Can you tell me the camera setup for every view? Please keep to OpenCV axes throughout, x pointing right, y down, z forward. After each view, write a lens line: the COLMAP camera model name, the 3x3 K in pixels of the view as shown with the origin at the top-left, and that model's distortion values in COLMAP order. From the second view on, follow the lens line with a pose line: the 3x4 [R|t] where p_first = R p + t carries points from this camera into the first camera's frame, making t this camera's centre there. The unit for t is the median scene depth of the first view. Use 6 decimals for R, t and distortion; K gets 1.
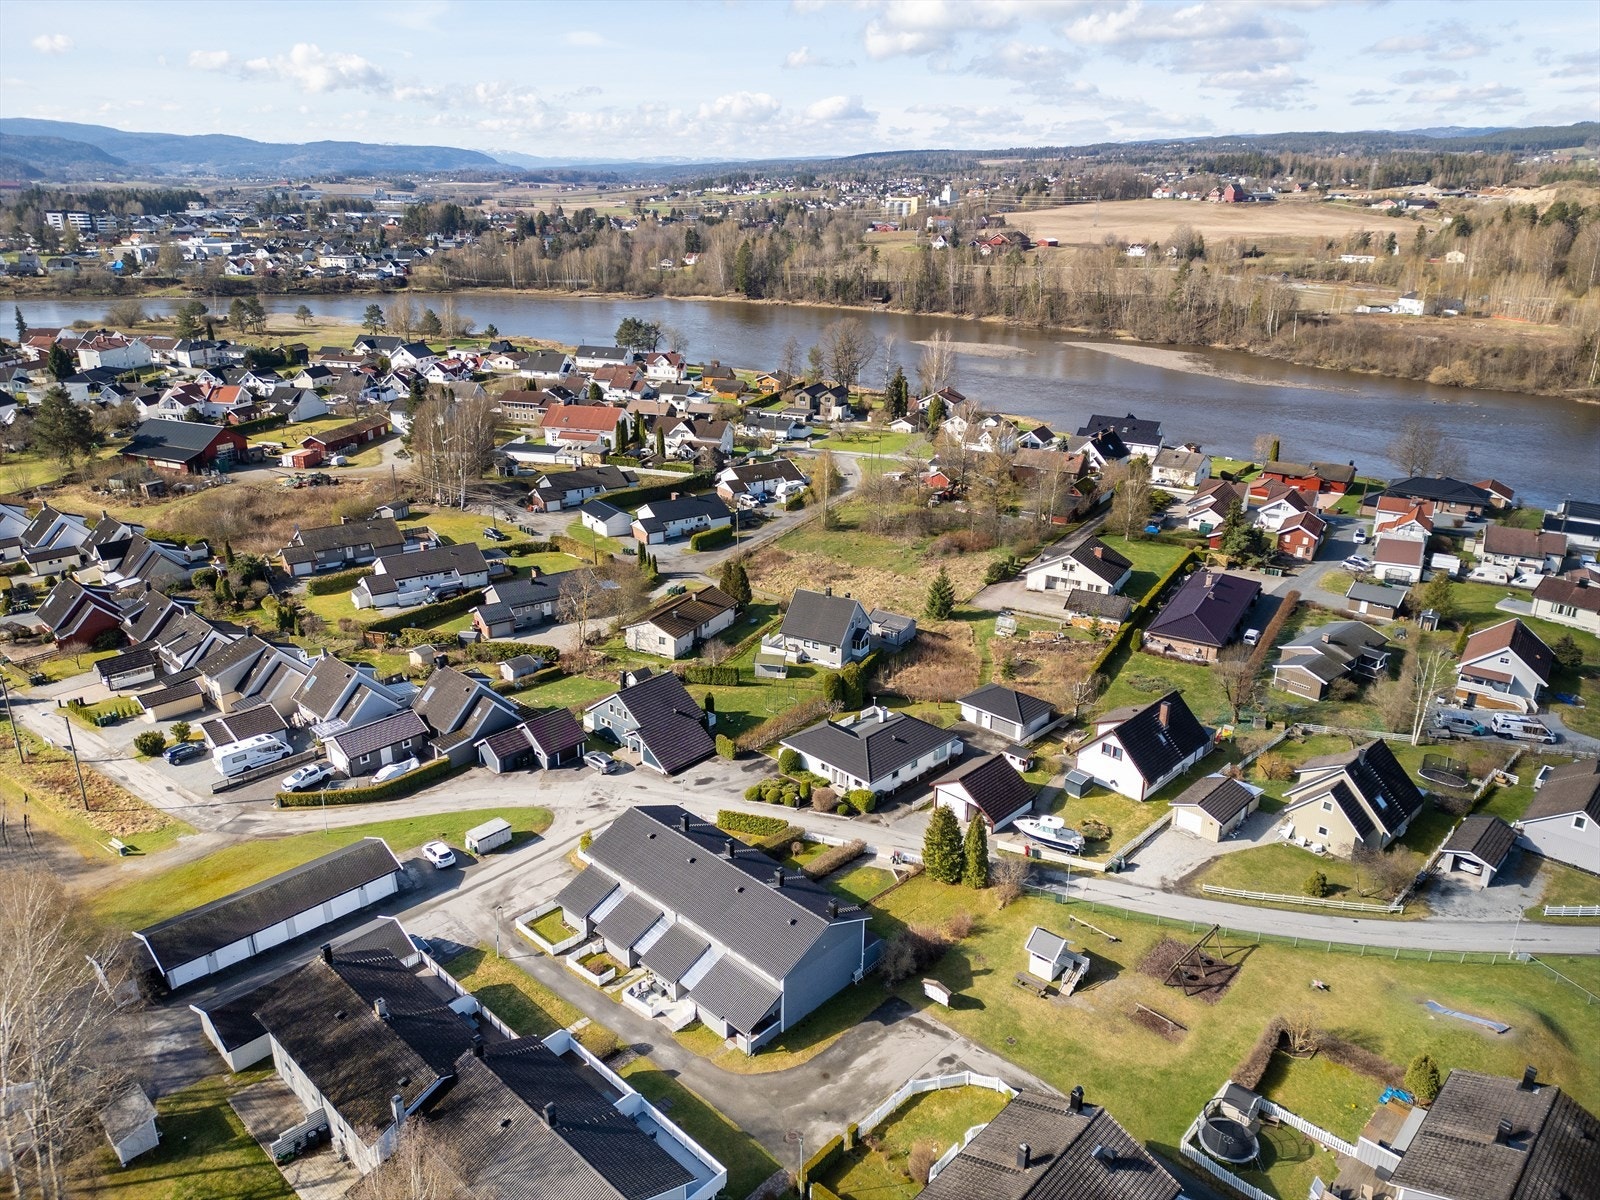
lens RADIAL K [[1108.3, 0, 797.5], [0, 1108.3, 595.7], [0, 0, 1]] dist [0.082517, -0.076975]
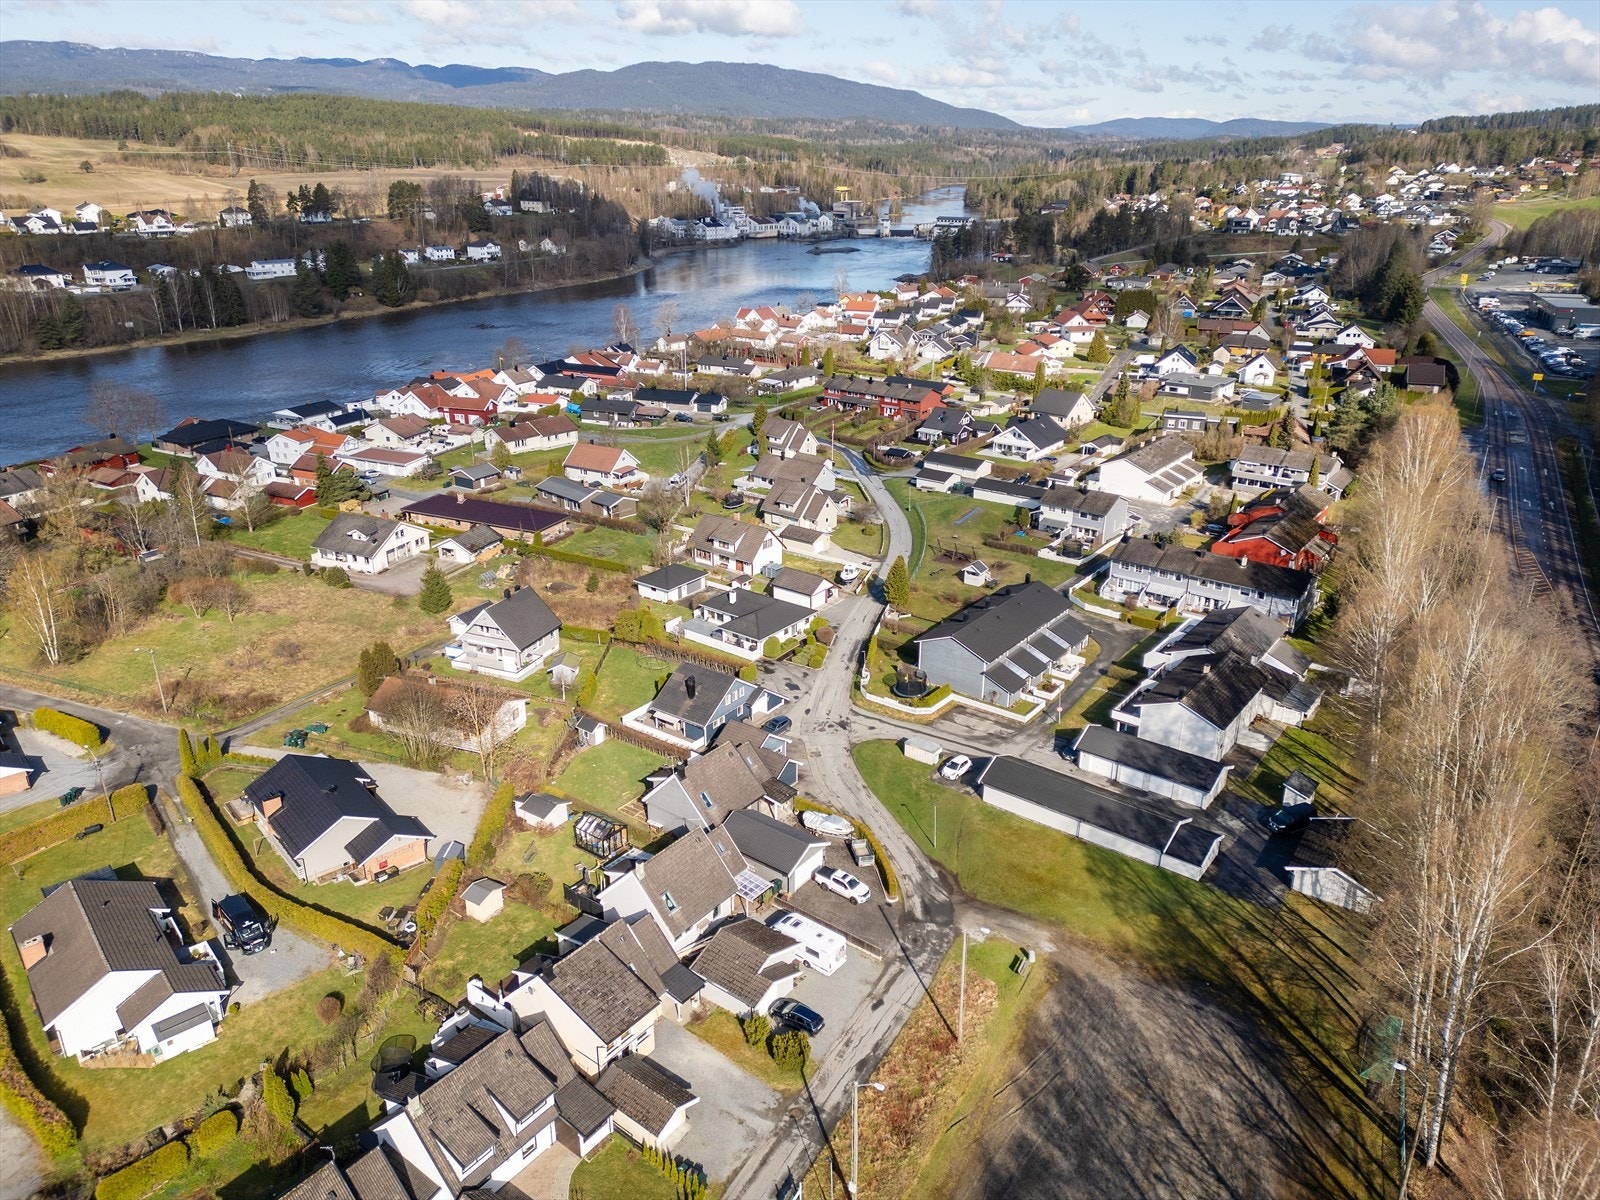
lens RADIAL K [[1101.3, 0, 800.0], [0, 1101.3, 600.0], [0, 0, 1]] dist [0.088336, -0.087076]
pose [[-0.117308, -0.381938, 0.916712, -1.155362], [0.338030, 0.852610, 0.398487, -0.387247], [-0.933796, 0.356622, 0.029088, 0.949668]]
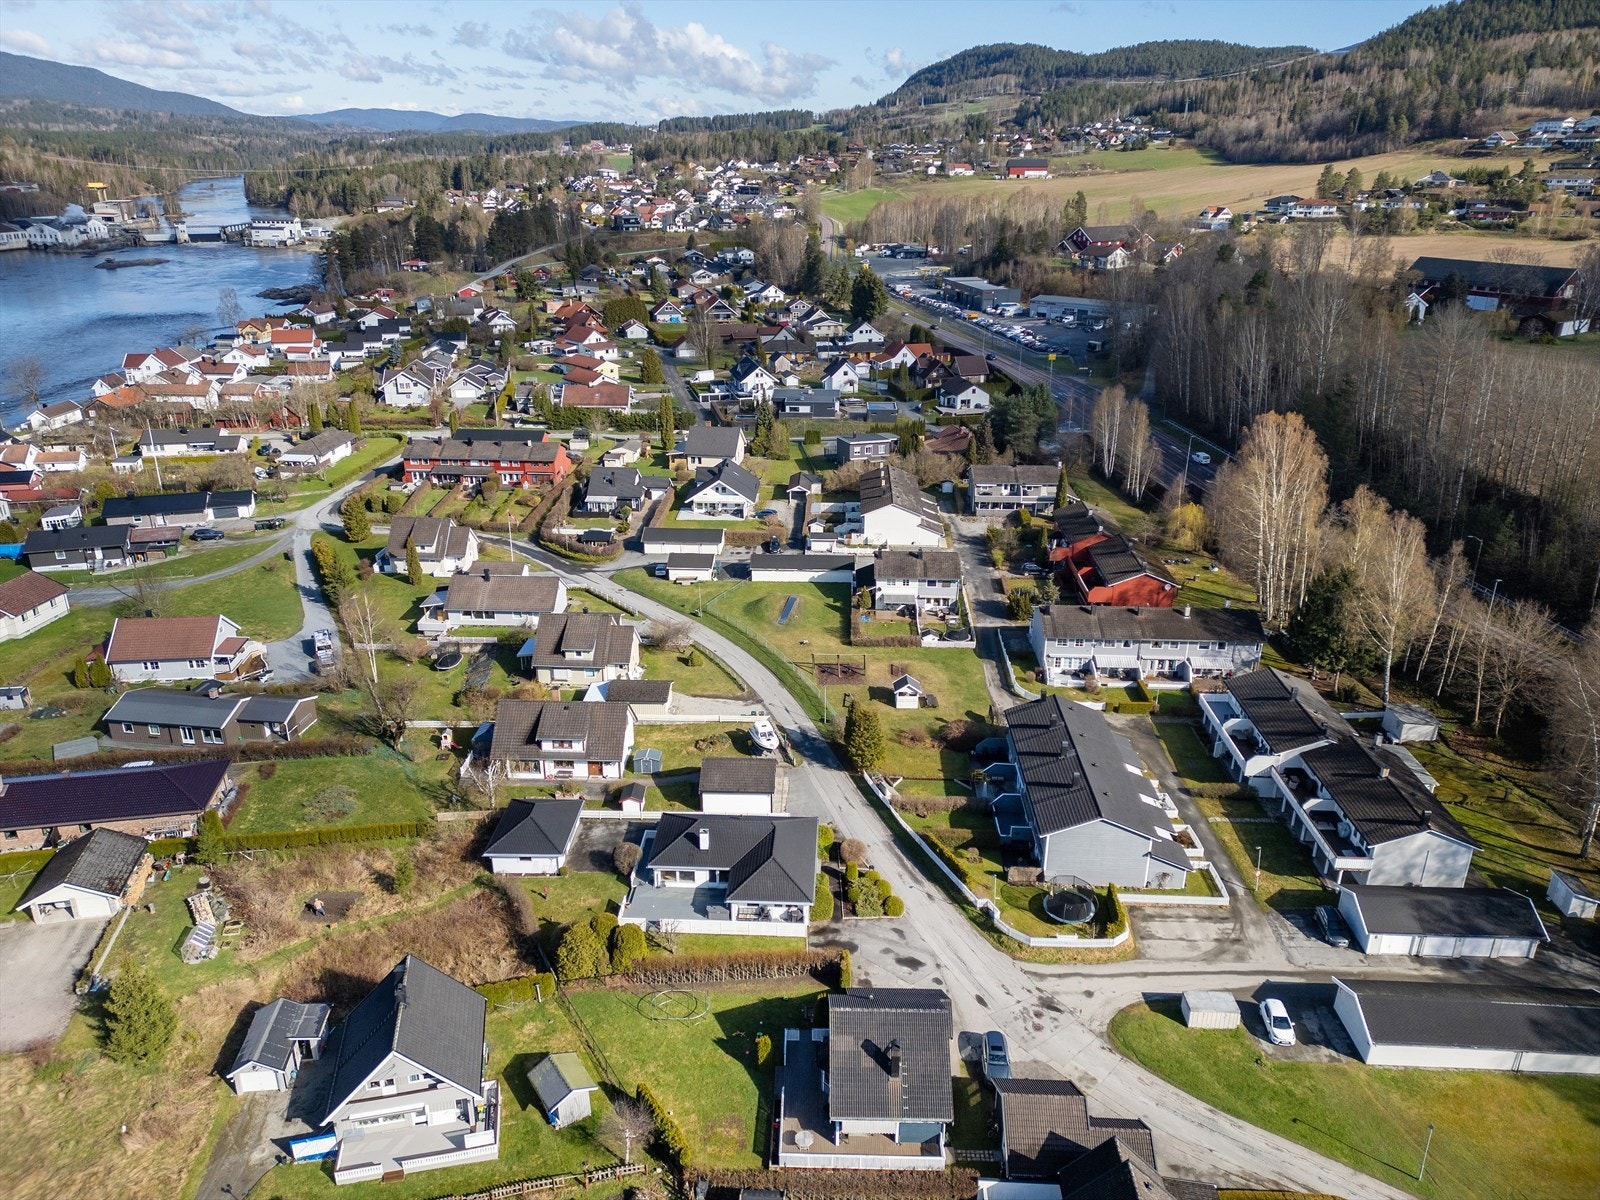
lens RADIAL K [[1108.3, 0, 797.5], [0, 1108.3, 595.7], [0, 0, 1]] dist [0.082517, -0.076975]
pose [[-0.665494, -0.290521, 0.687543, -0.507046], [0.245720, 0.784522, 0.569339, -0.508141], [-0.704798, 0.547835, -0.450708, 1.297995]]
